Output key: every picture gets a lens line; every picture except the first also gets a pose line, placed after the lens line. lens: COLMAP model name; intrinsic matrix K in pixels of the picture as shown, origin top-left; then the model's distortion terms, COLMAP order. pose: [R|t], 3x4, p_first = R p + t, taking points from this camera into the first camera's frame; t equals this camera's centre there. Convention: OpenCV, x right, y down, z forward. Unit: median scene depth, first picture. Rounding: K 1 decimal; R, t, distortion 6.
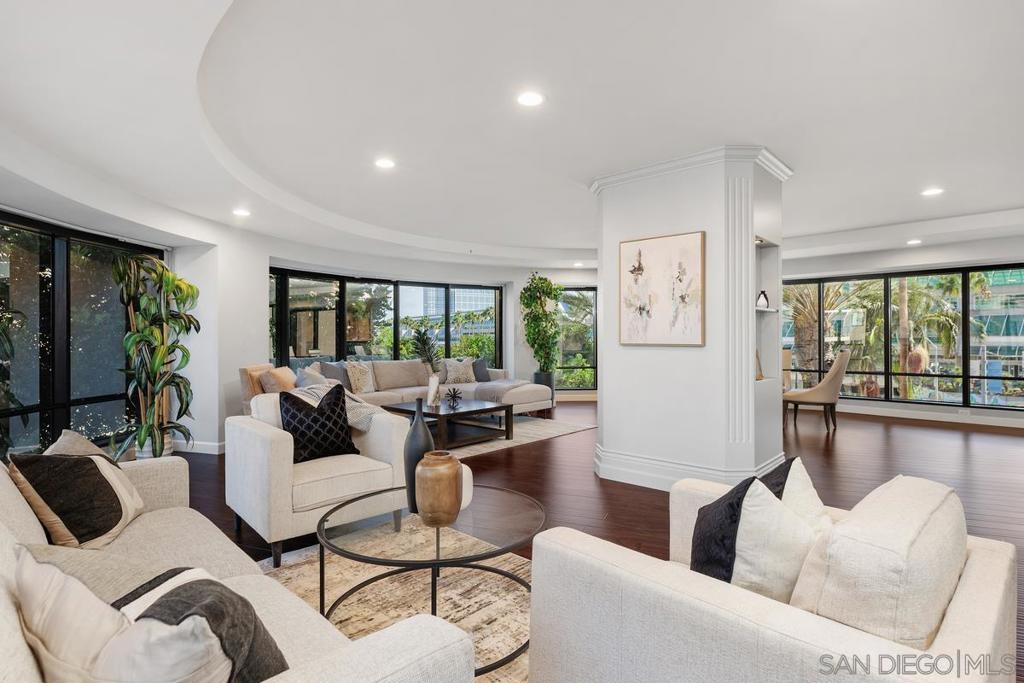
lens RADIAL K [[516.4, 0, 511.8], [0, 516.4, 334.9], [0, 0, 1]] dist [-0.002536, 0.000381]
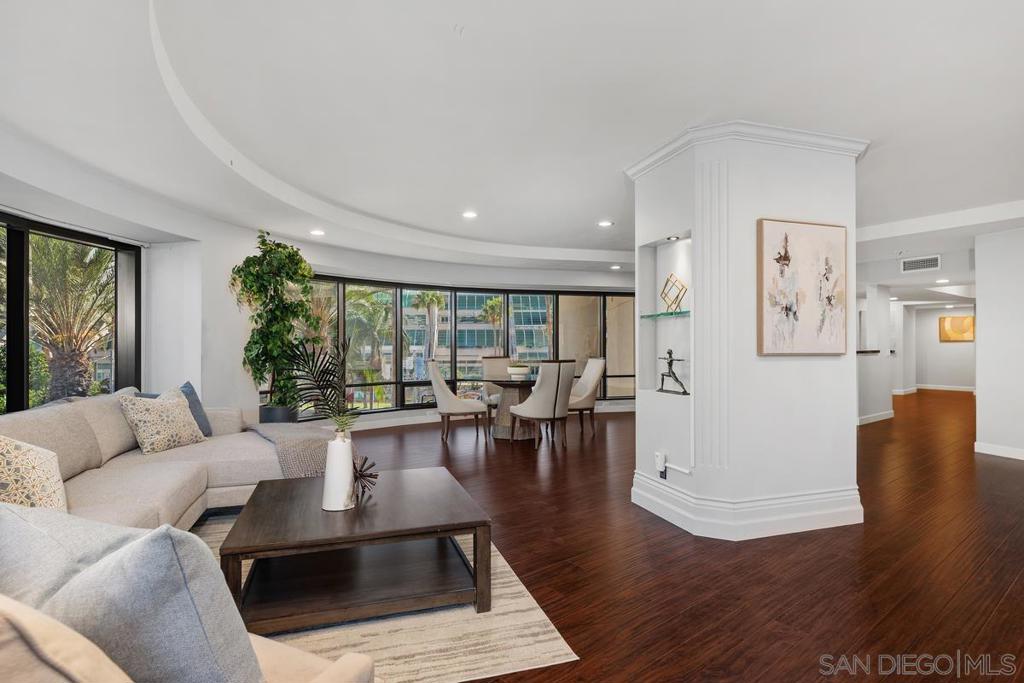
lens RADIAL K [[516.4, 0, 518.1], [0, 516.4, 346.8], [0, 0, 1]] dist [-0.002536, 0.000381]
pose [[0.500865, 0.001251, 0.865525, -0.637608], [-0.005759, 0.999982, 0.001887, 0.008286], [-0.865506, -0.005930, 0.500863, 0.959969]]
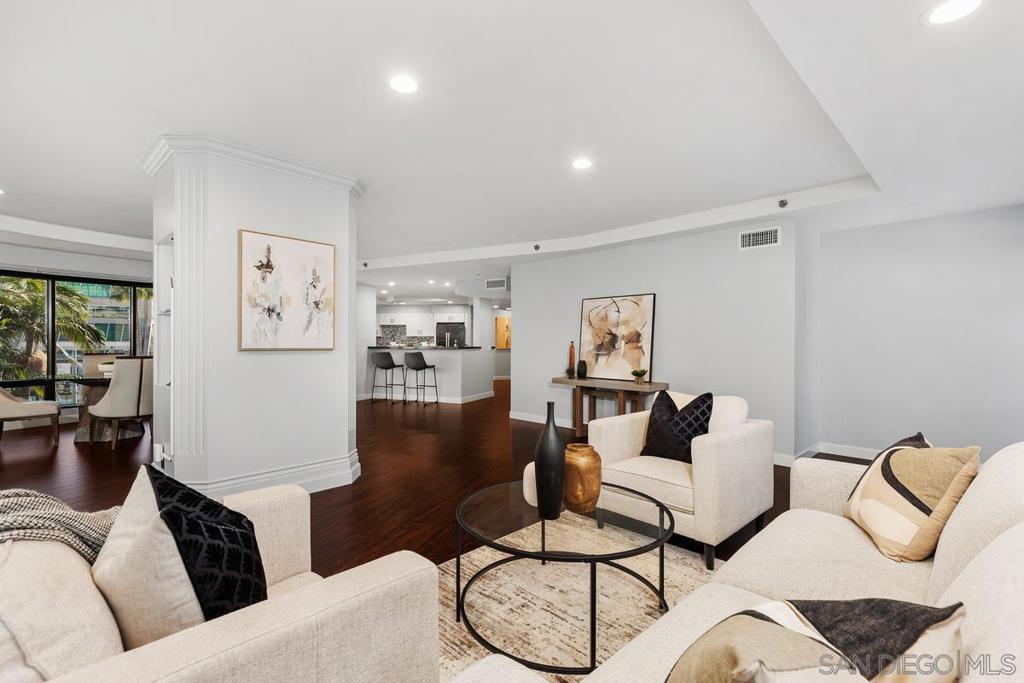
lens RADIAL K [[450.2, 0, 515.5], [0, 450.2, 344.3], [0, 0, 1]] dist [-0.011288, -0.000184]
pose [[-0.000686, 0.001836, 0.999998, -0.546042], [-0.009882, 0.999949, -0.001843, 0.007290], [-0.999951, -0.009884, -0.000667, 0.563245]]
